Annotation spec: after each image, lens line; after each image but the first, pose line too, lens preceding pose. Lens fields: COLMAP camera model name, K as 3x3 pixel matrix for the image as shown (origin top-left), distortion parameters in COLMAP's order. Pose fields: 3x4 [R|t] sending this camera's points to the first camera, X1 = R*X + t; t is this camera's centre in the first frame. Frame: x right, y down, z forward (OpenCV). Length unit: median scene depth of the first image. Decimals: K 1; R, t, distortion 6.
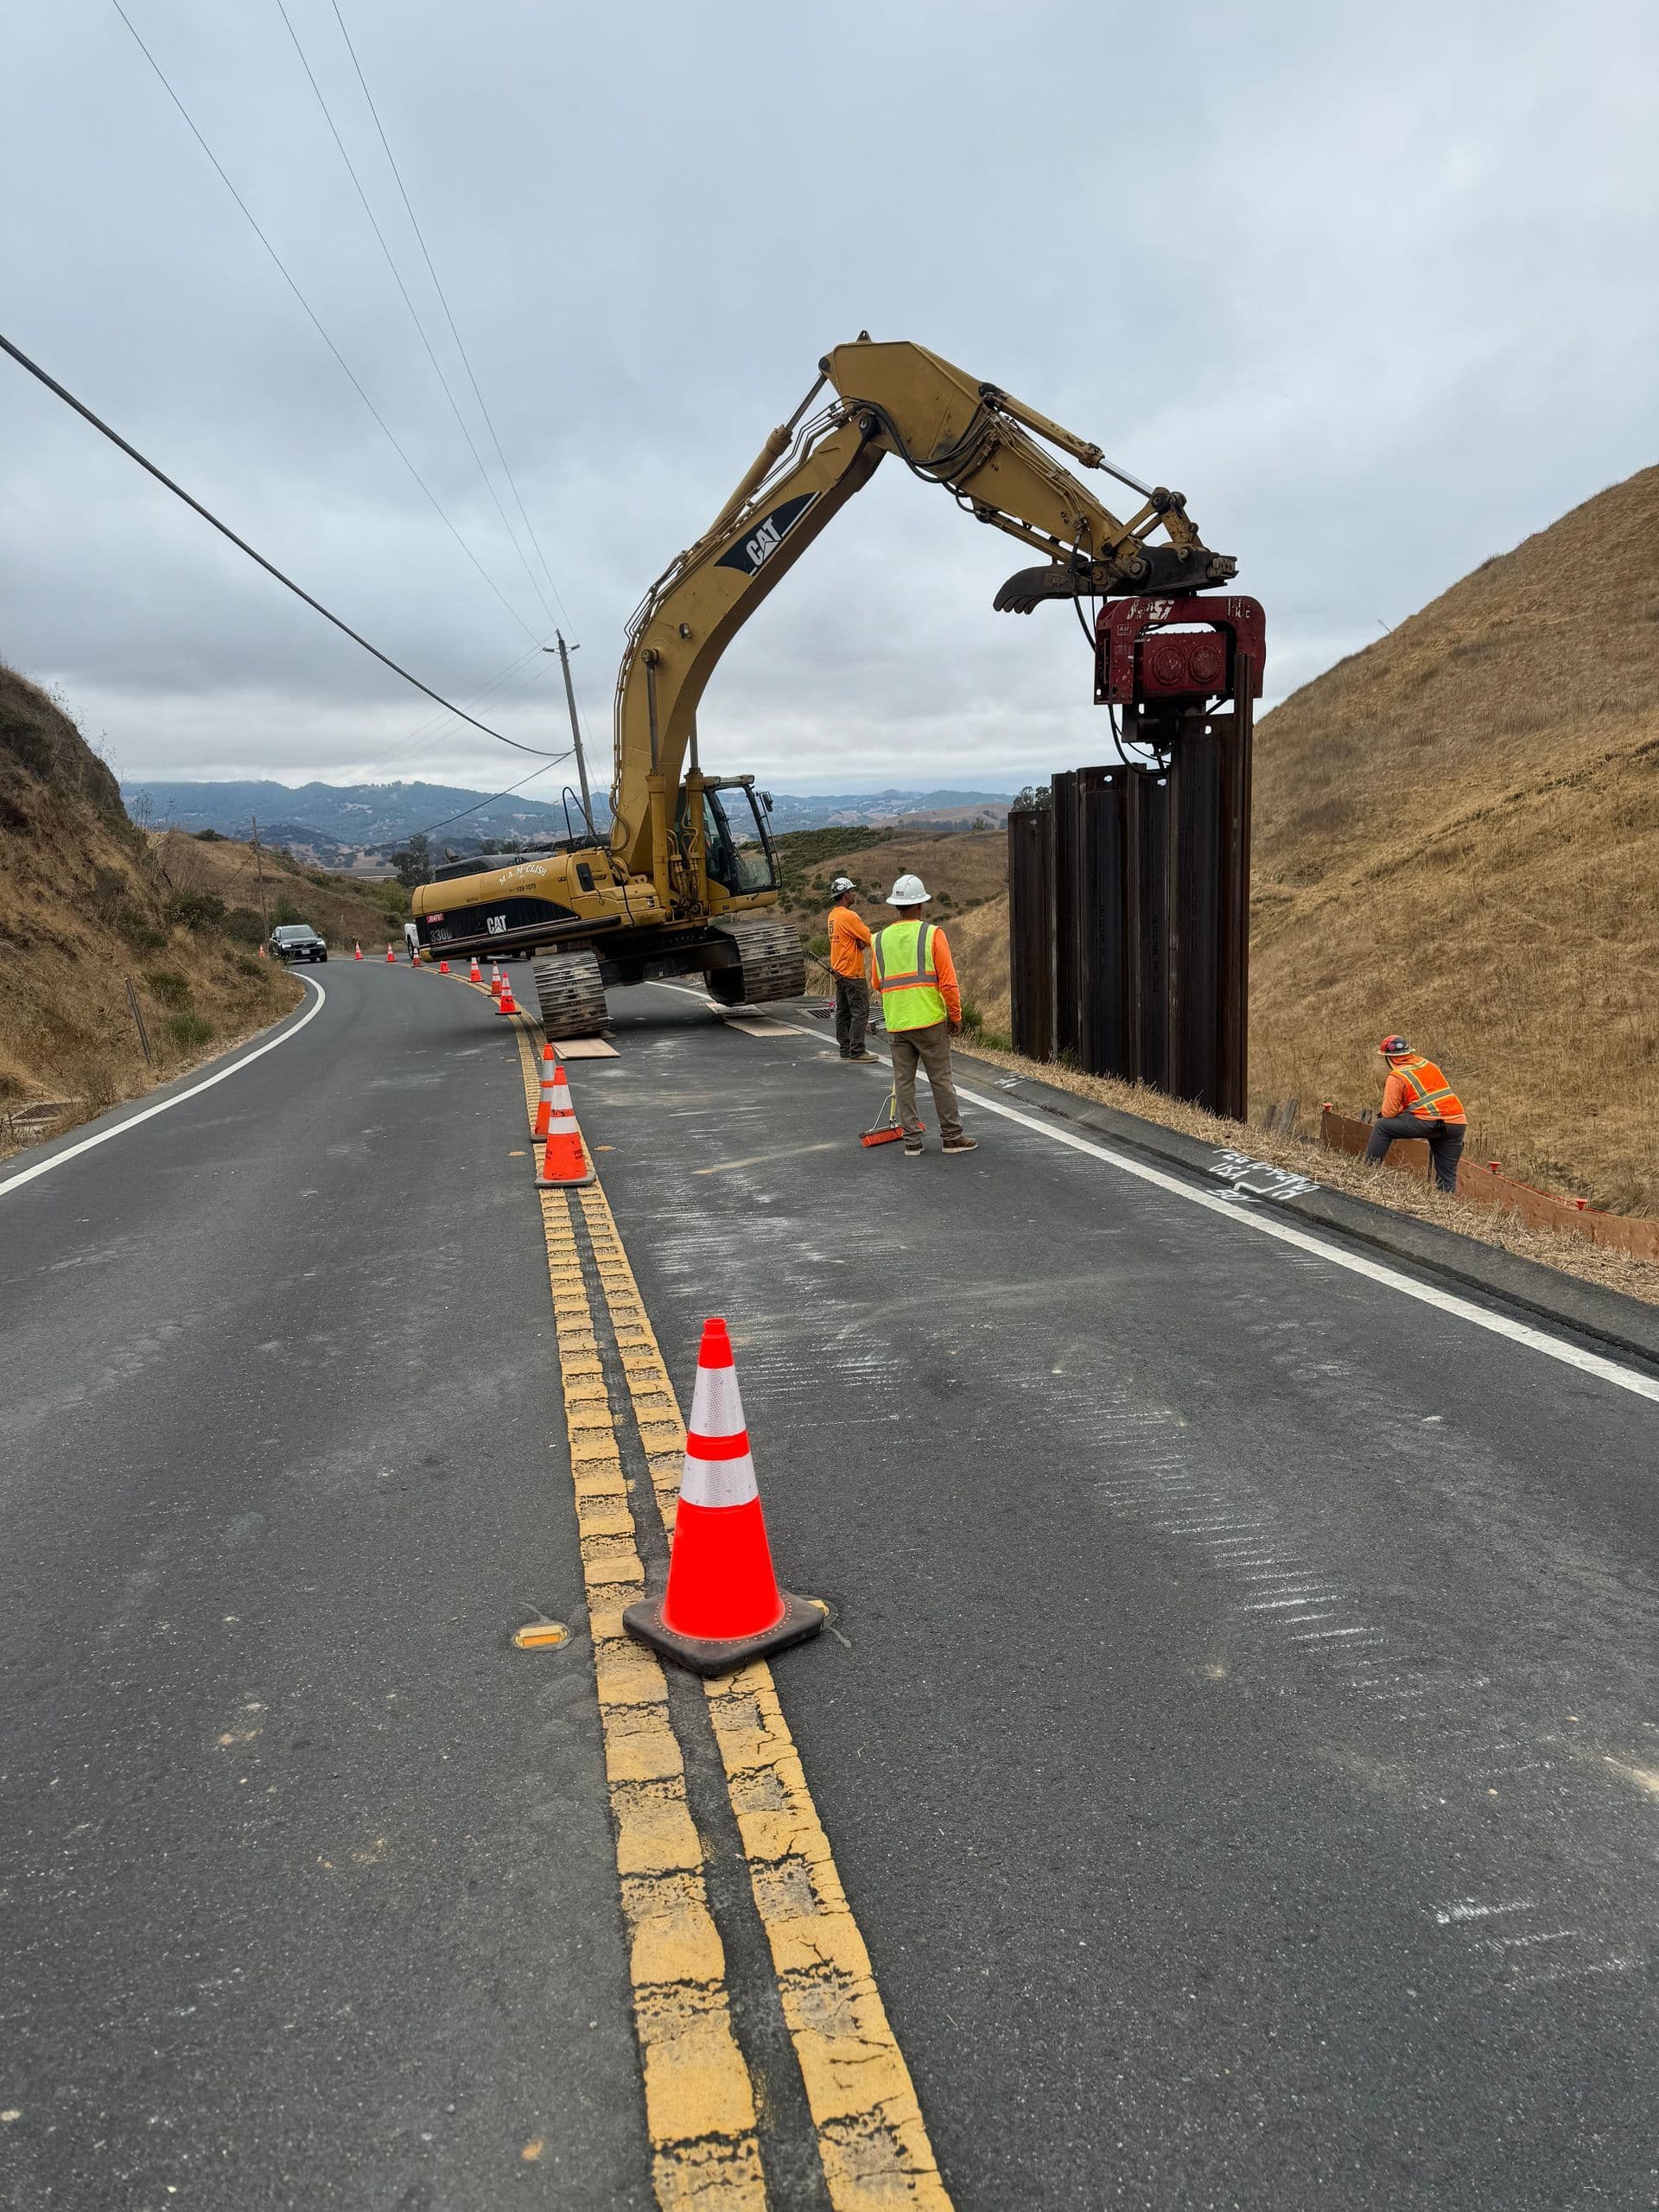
lens RADIAL K [[1622.2, 0, 816.8], [0, 1622.2, 1119.9], [0, 0, 1]] dist [0.053847, -0.018723]
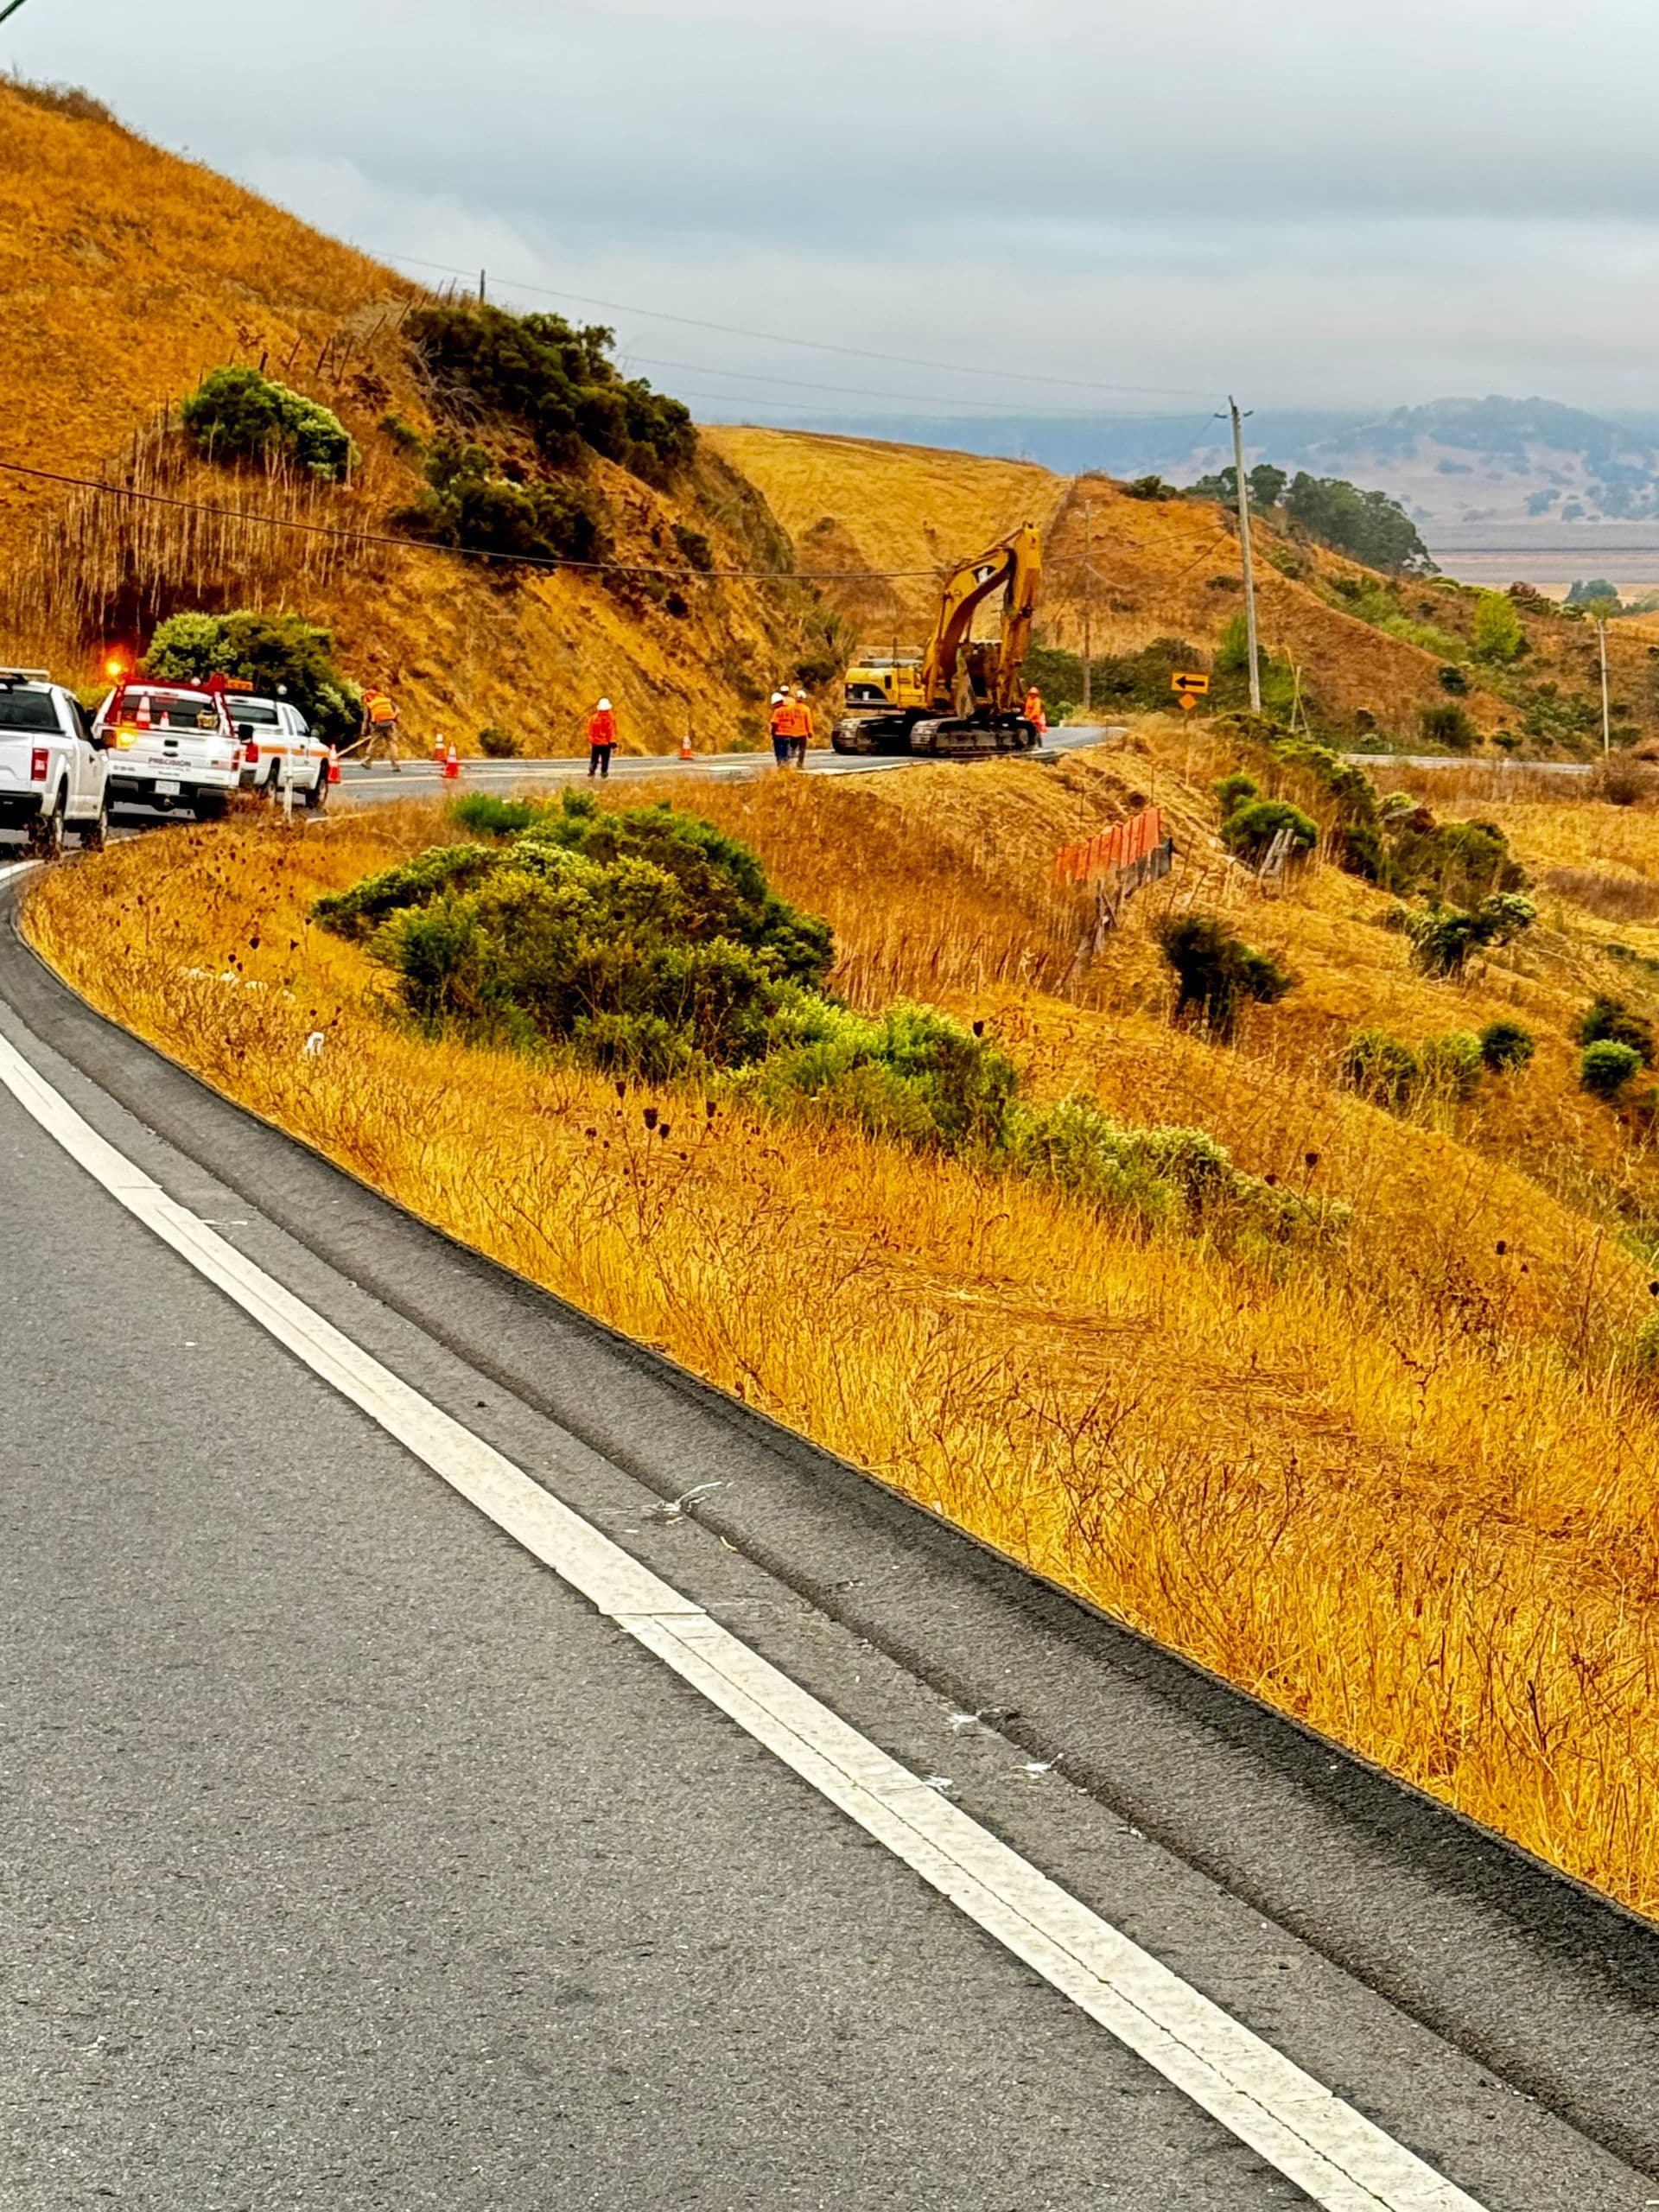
lens RADIAL K [[5142.4, 0, 819.4], [0, 5142.4, 1109.8], [0, 0, 1]] dist [0.432480, 0.000000]
pose [[0.893824, 0.100798, -0.436943, 1.622590], [-0.117355, 0.993029, -0.010985, 0.288687], [0.432790, 0.061096, 0.899422, -2.958992]]
